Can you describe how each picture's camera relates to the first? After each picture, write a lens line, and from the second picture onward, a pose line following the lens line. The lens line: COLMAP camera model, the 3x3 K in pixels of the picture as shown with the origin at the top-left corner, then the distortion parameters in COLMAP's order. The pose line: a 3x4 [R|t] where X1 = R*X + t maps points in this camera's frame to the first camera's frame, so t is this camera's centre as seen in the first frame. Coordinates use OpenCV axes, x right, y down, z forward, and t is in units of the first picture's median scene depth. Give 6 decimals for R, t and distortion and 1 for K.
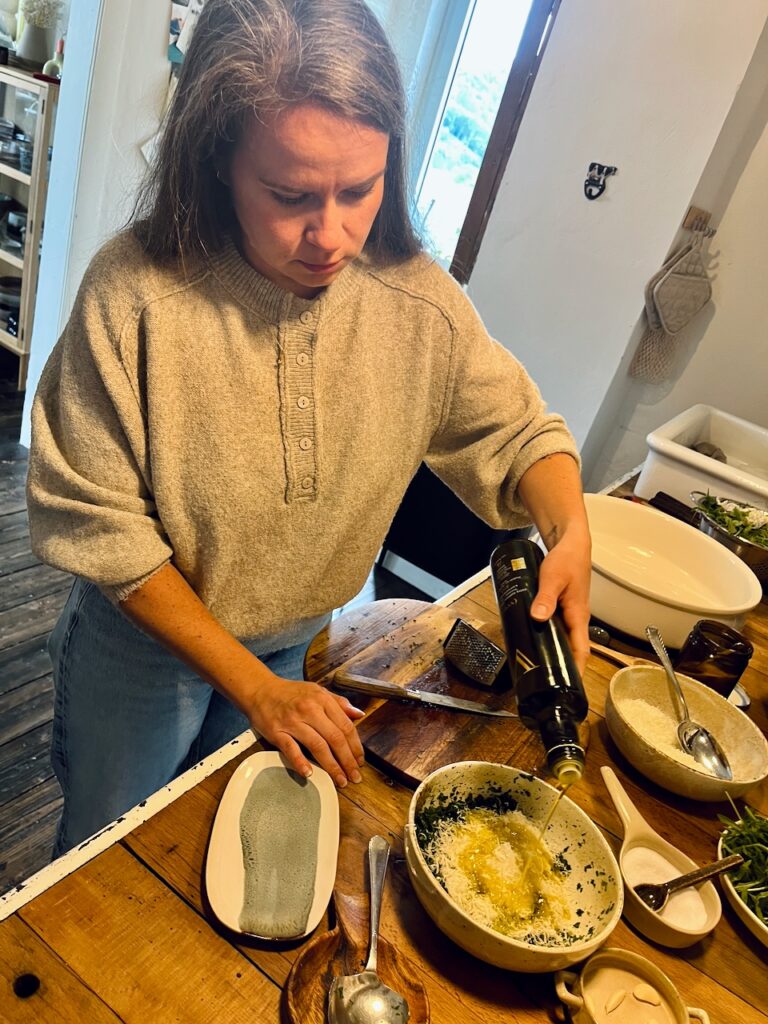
lens RADIAL K [[785.7, 0, 384.0], [0, 785.7, 512.0], [0, 0, 1]] dist [0.045754, -0.061931]
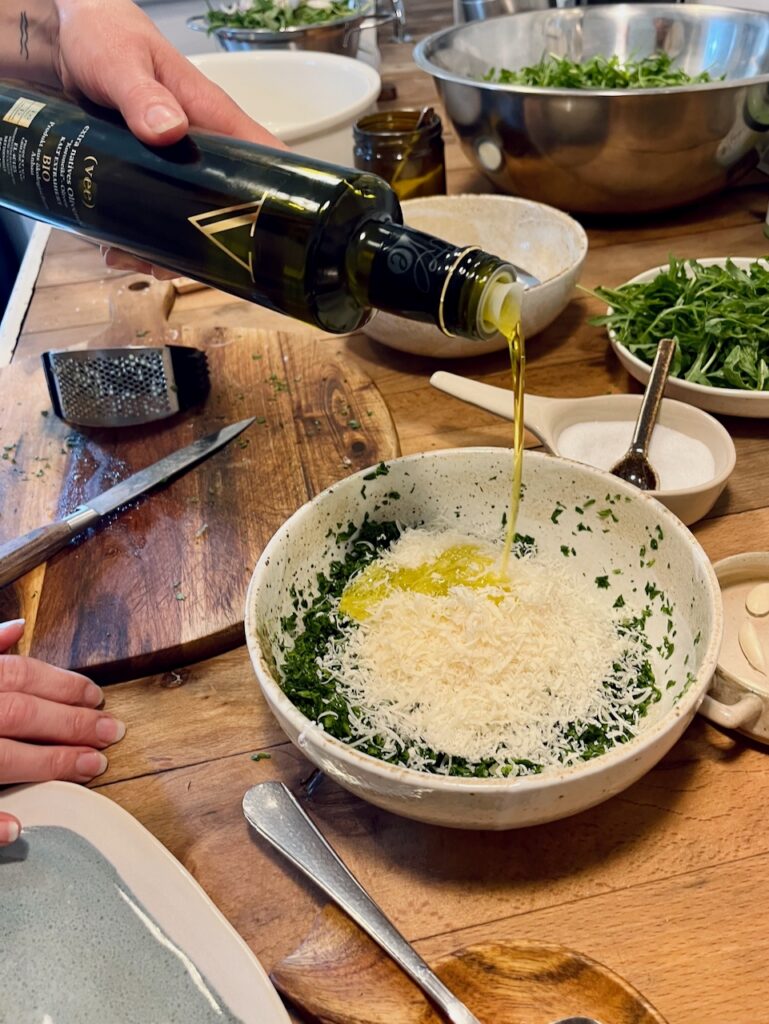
lens RADIAL K [[850.4, 0, 418.7], [0, 850.4, 484.3], [0, 0, 1]] dist [0.023633, 0.000755]
pose [[0.648583, -0.673851, 0.353929, 0.000577], [0.534882, 0.734332, 0.417921, 0.129871], [-0.541518, -0.081746, 0.836705, 0.537798]]
